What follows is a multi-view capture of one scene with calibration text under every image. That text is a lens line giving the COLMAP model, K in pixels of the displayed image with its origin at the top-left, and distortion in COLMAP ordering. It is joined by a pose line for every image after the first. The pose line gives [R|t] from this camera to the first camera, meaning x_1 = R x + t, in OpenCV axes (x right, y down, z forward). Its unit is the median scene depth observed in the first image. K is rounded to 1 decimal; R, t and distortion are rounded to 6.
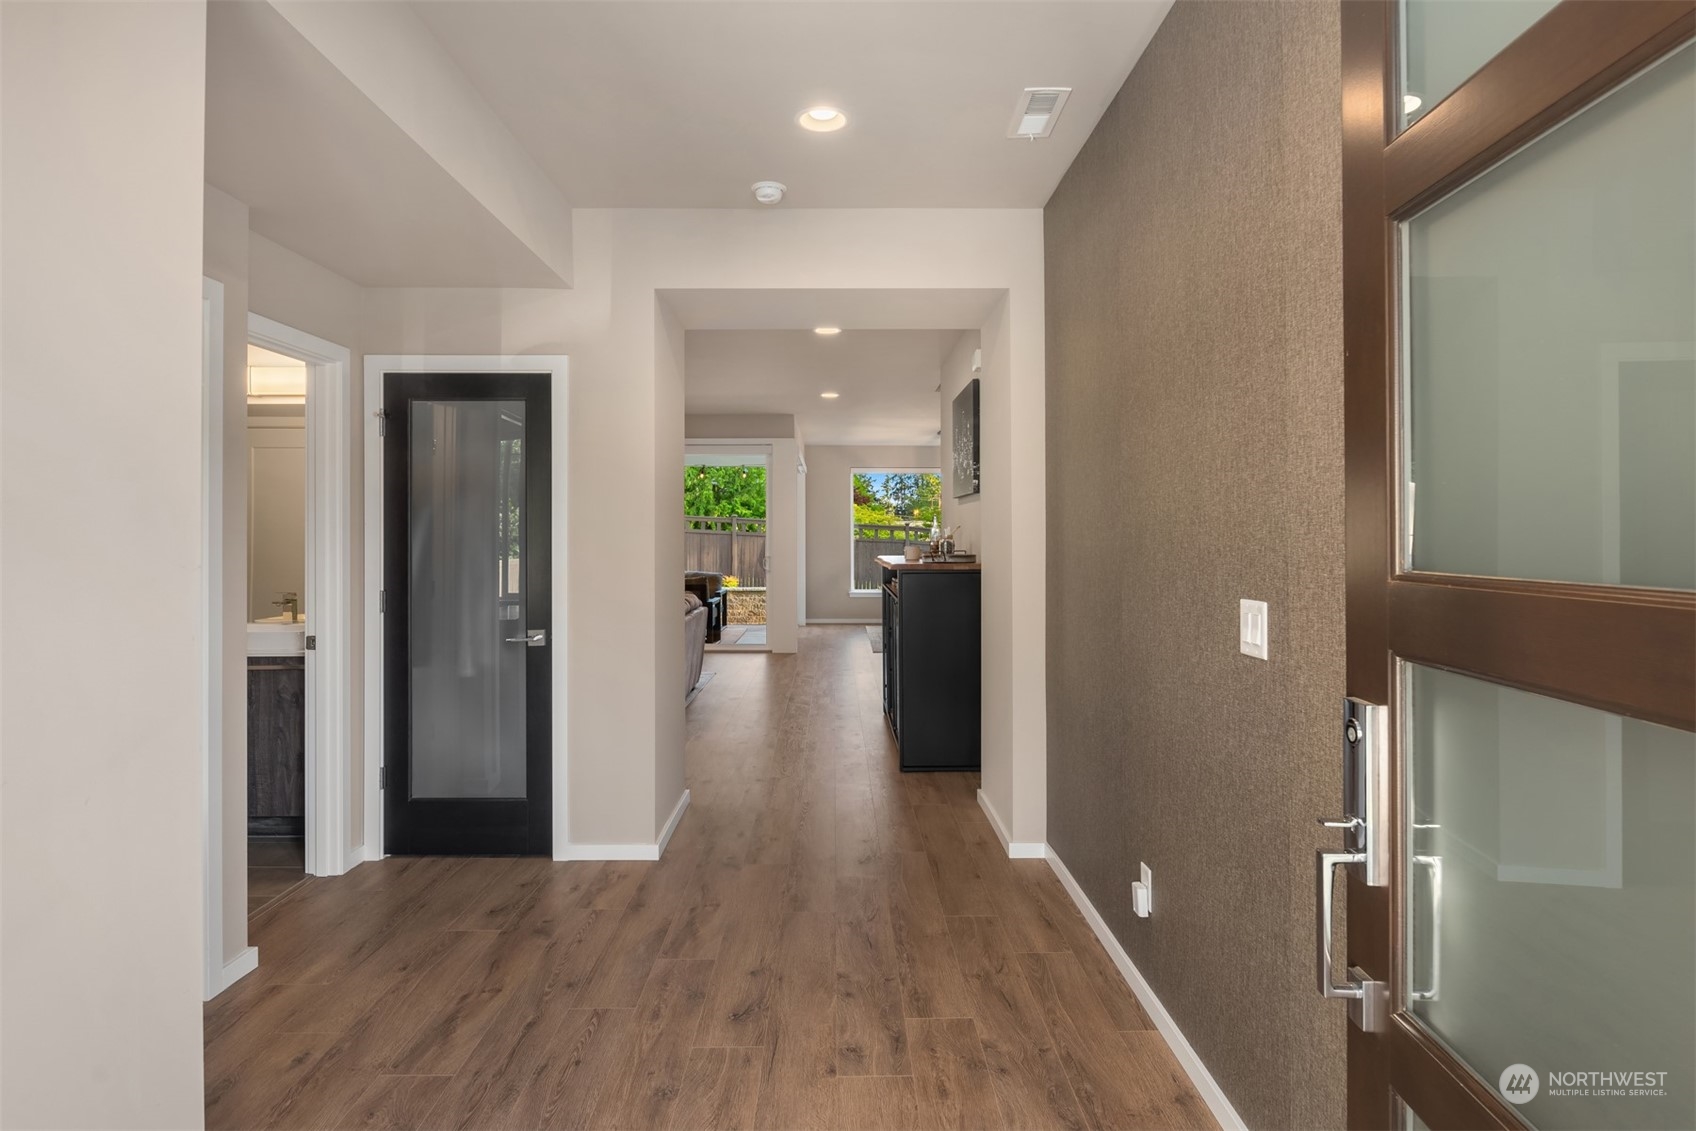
lens RADIAL K [[925.9, 0, 846.7], [0, 925.9, 551.0], [0, 0, 1]] dist [-0.000683, -0.005048]
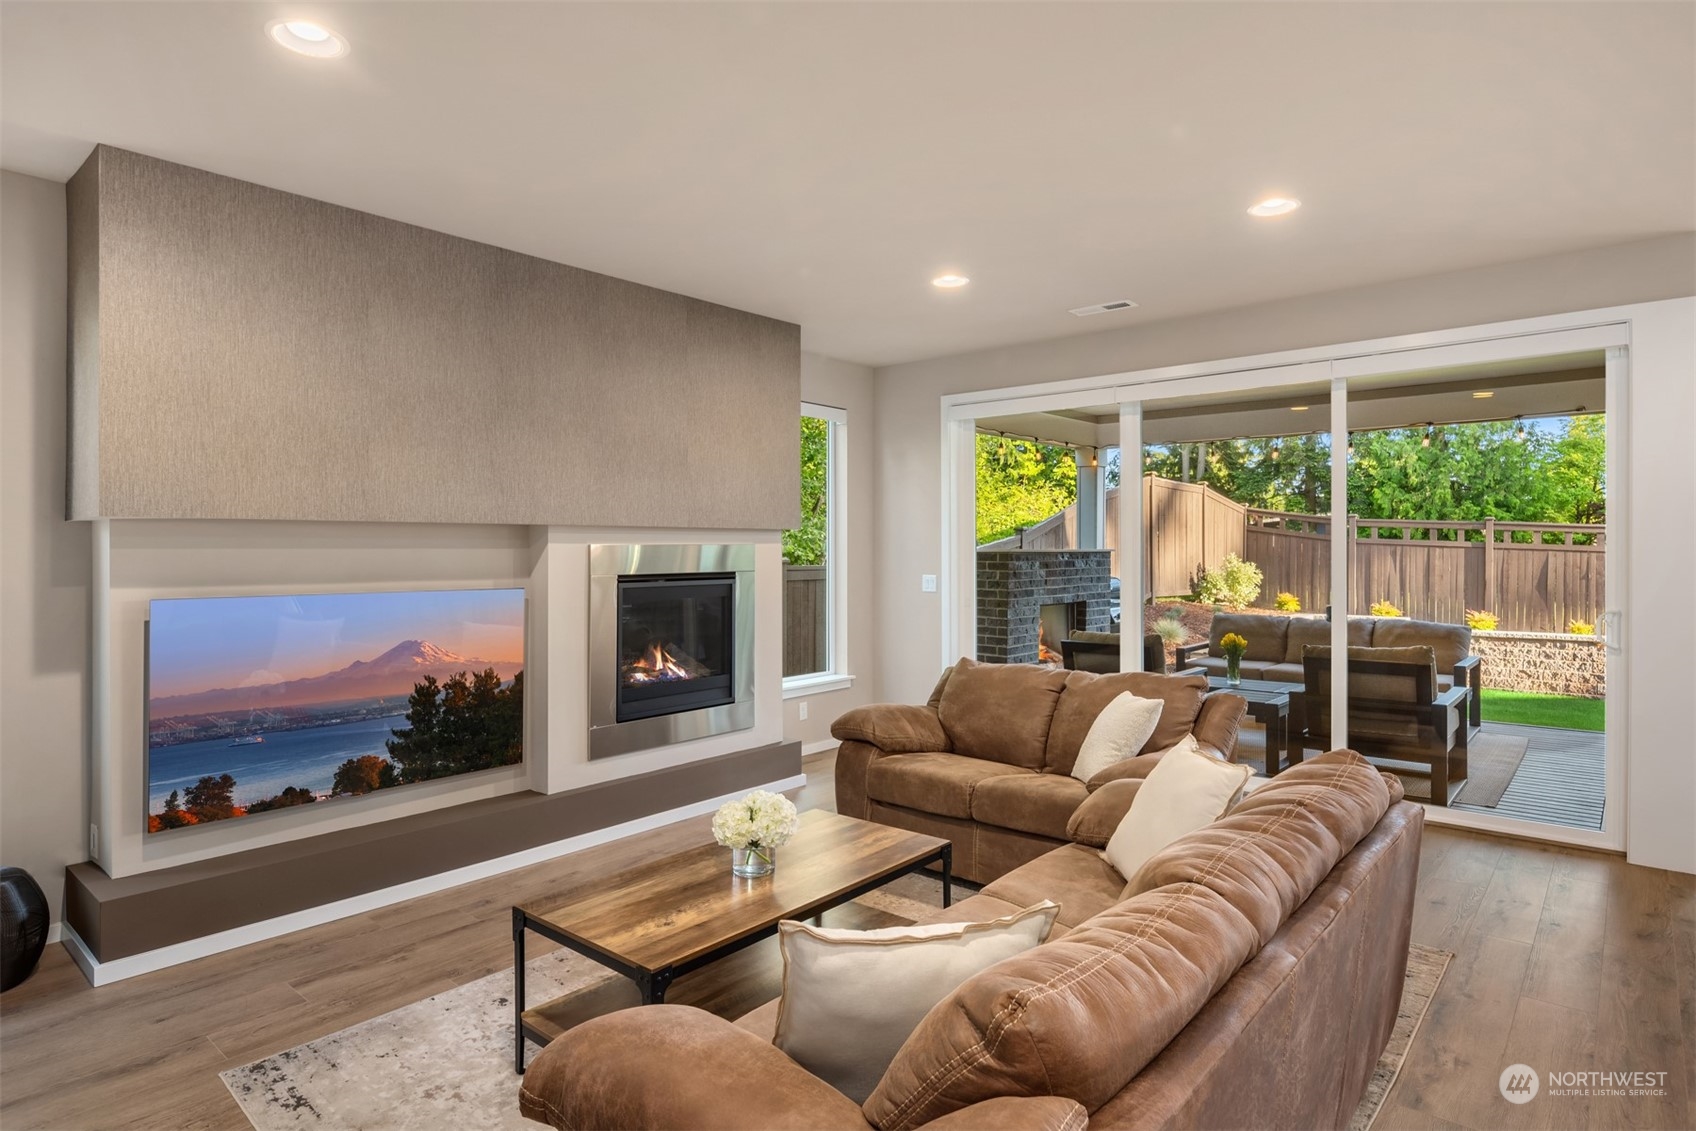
lens RADIAL K [[925.9, 0, 854.0], [0, 925.9, 553.4], [0, 0, 1]] dist [-0.000683, -0.005048]
pose [[0.754061, 0.001752, -0.656802, -0.025718], [-0.007142, 0.999959, -0.005533, -0.005930], [0.656766, 0.008863, 0.754042, 0.178394]]
